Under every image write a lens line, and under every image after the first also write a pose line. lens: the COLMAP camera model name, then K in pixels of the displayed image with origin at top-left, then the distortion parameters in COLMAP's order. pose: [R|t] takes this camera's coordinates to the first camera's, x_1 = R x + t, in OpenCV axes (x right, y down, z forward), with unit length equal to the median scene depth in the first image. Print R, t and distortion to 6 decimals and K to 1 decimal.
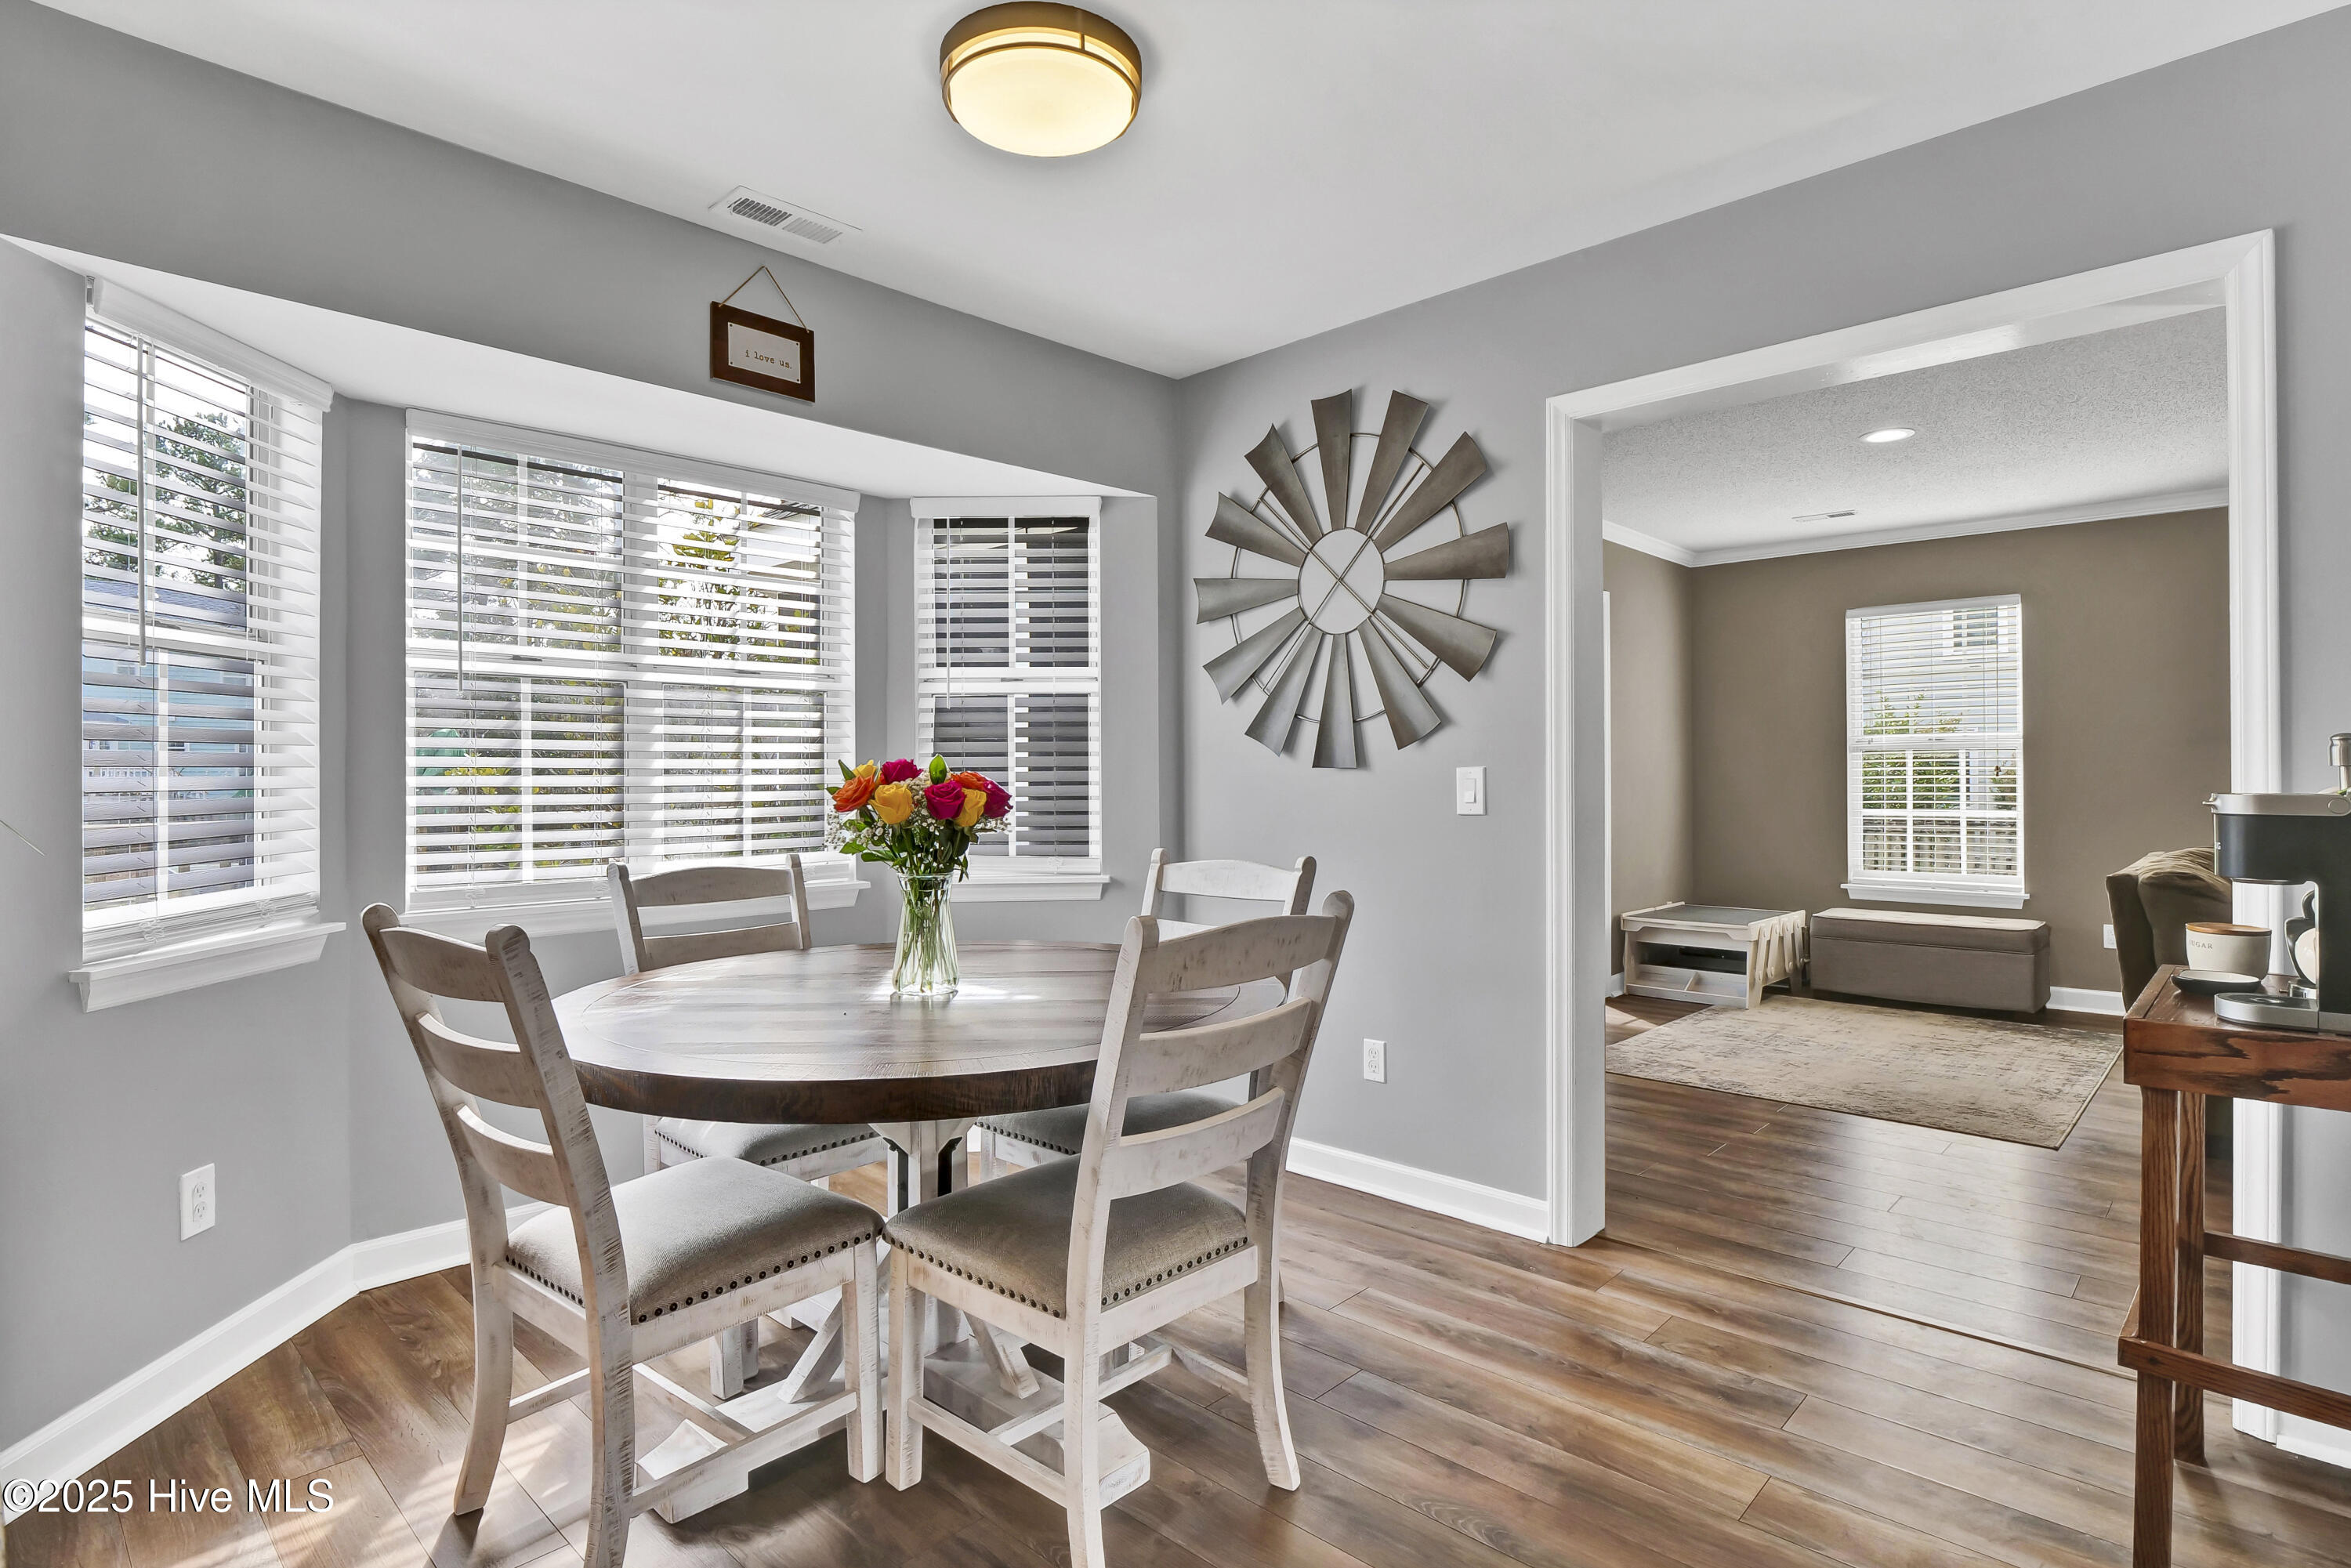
lens RADIAL K [[1171.4, 0, 1181.0], [0, 1171.4, 781.7], [0, 0, 1]] dist [-0.006343, -0.004908]
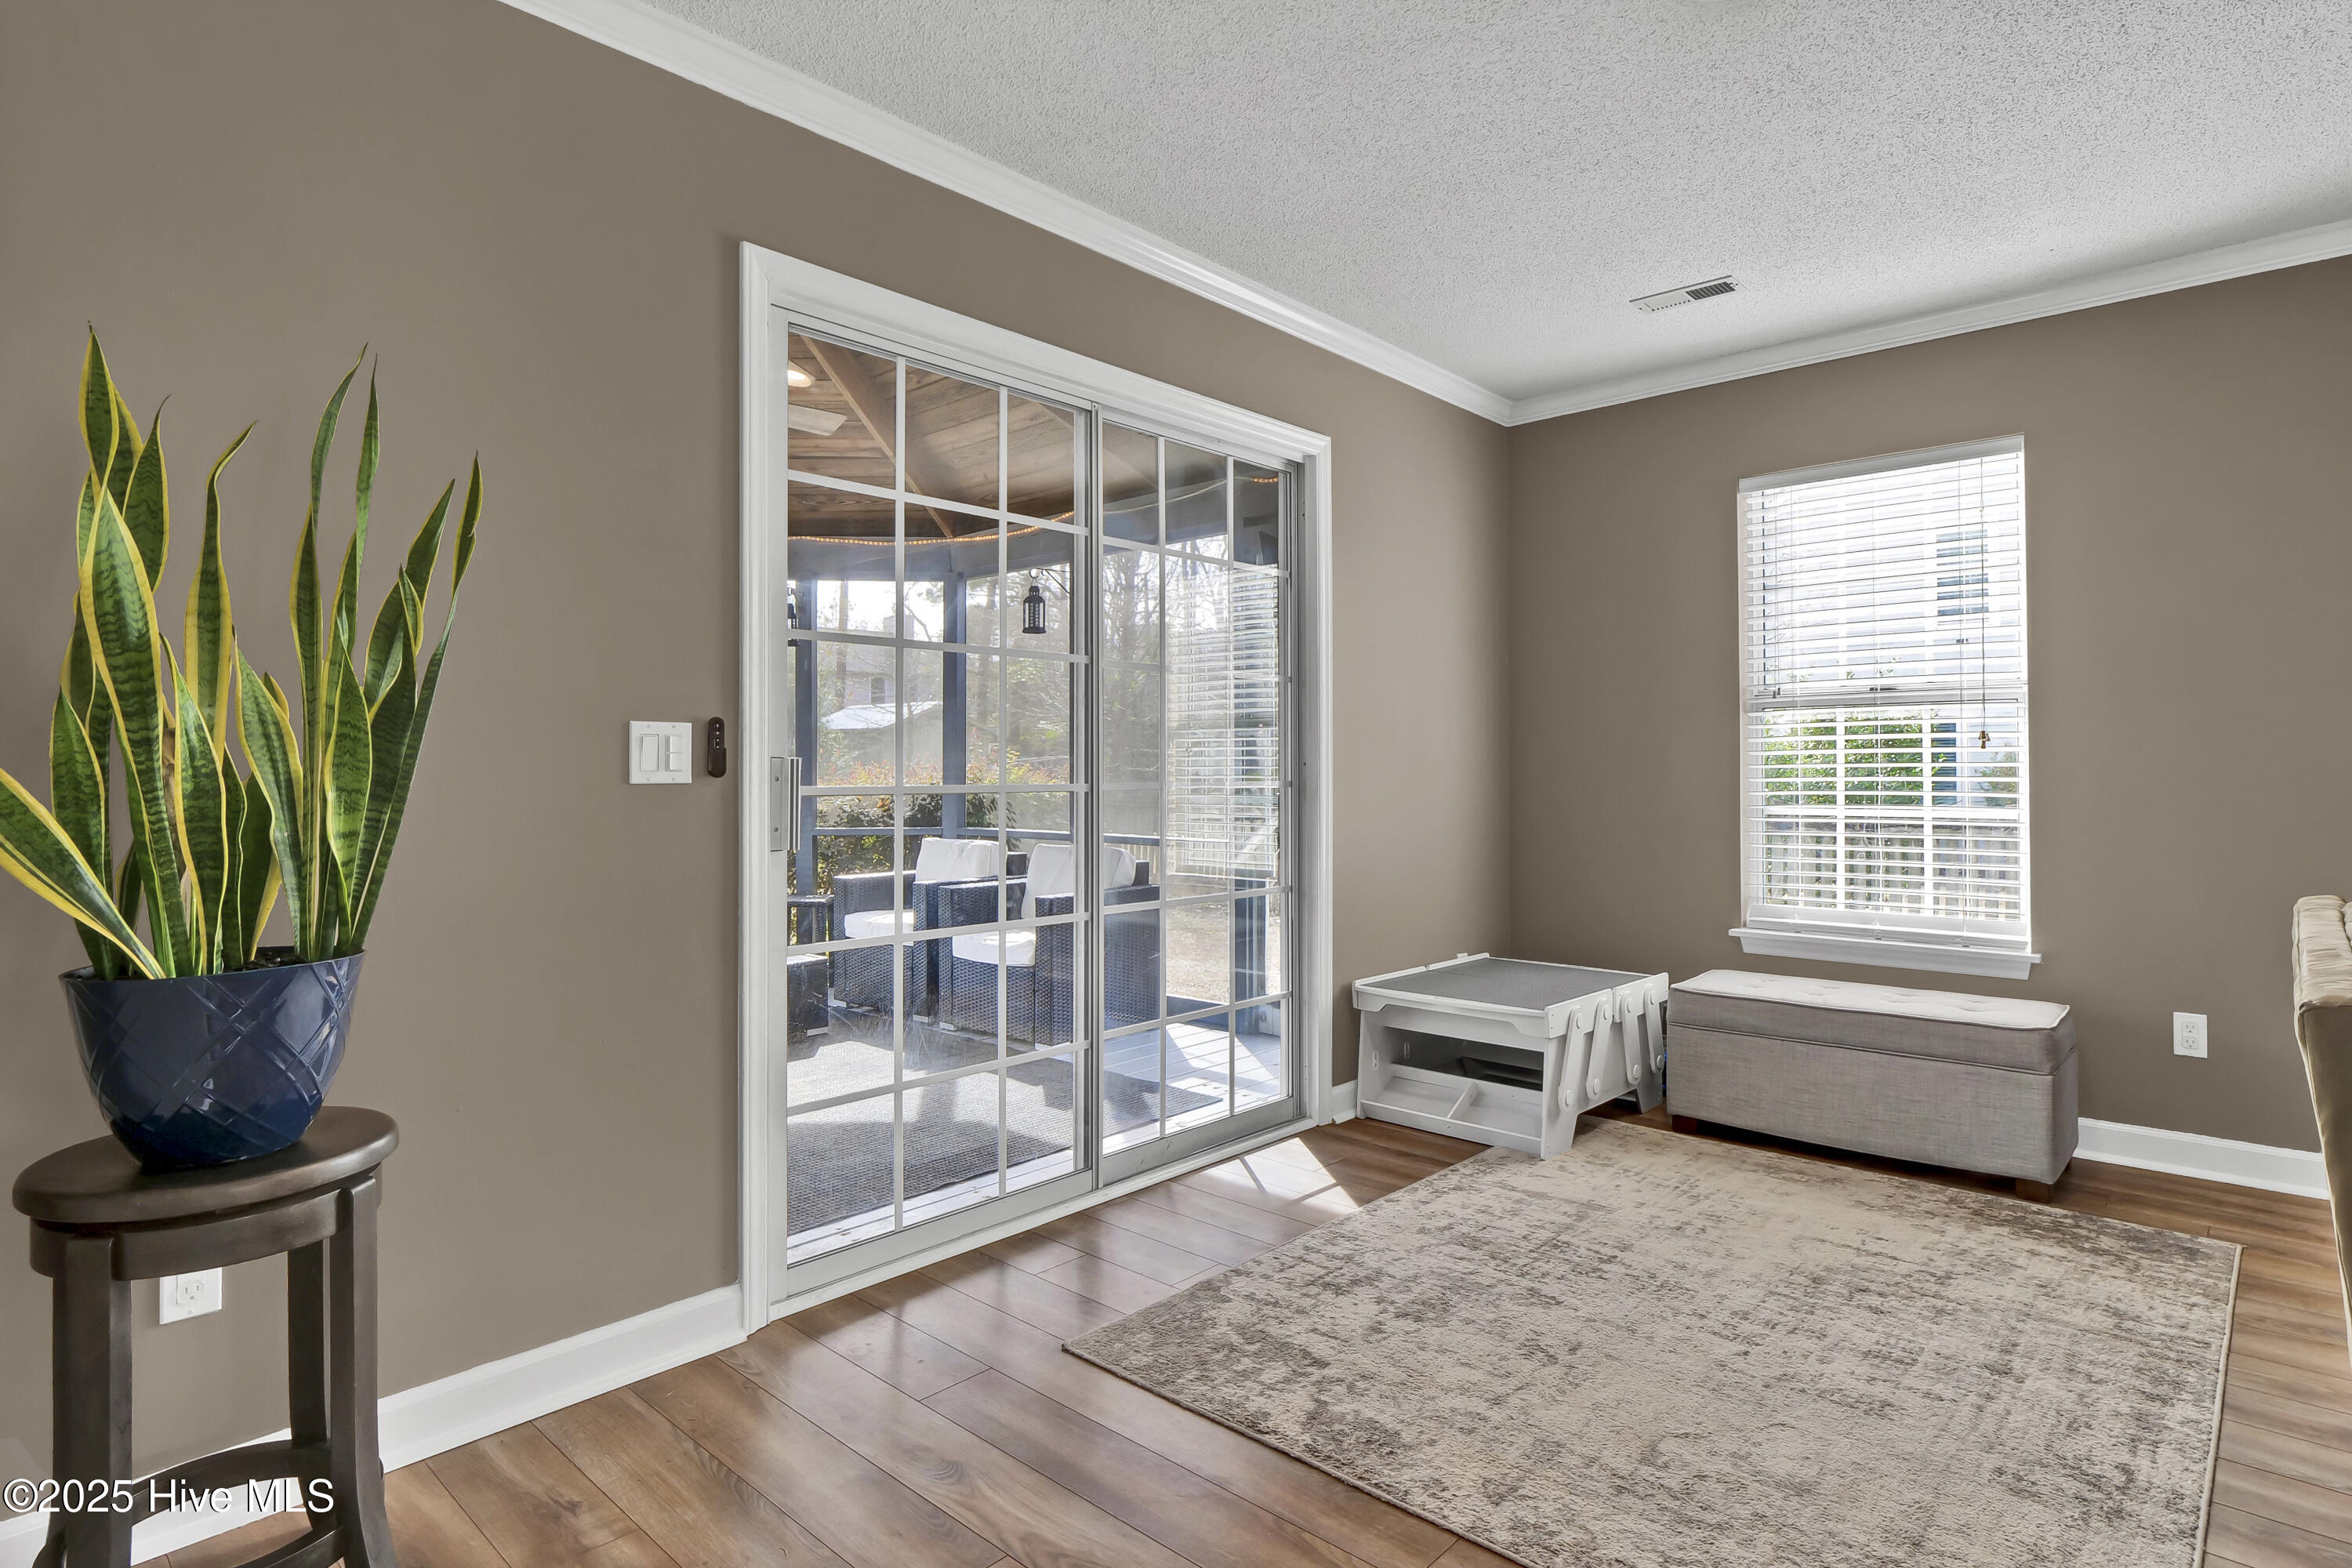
lens RADIAL K [[1212.2, 0, 1164.4], [0, 1212.2, 776.1], [0, 0, 1]] dist [-0.005880, -0.000419]
pose [[0.999935, 0.001093, 0.011334, 0.276720], [-0.001057, 0.999994, -0.003216, 0.011436], [-0.011338, 0.003203, 0.999931, 0.391819]]
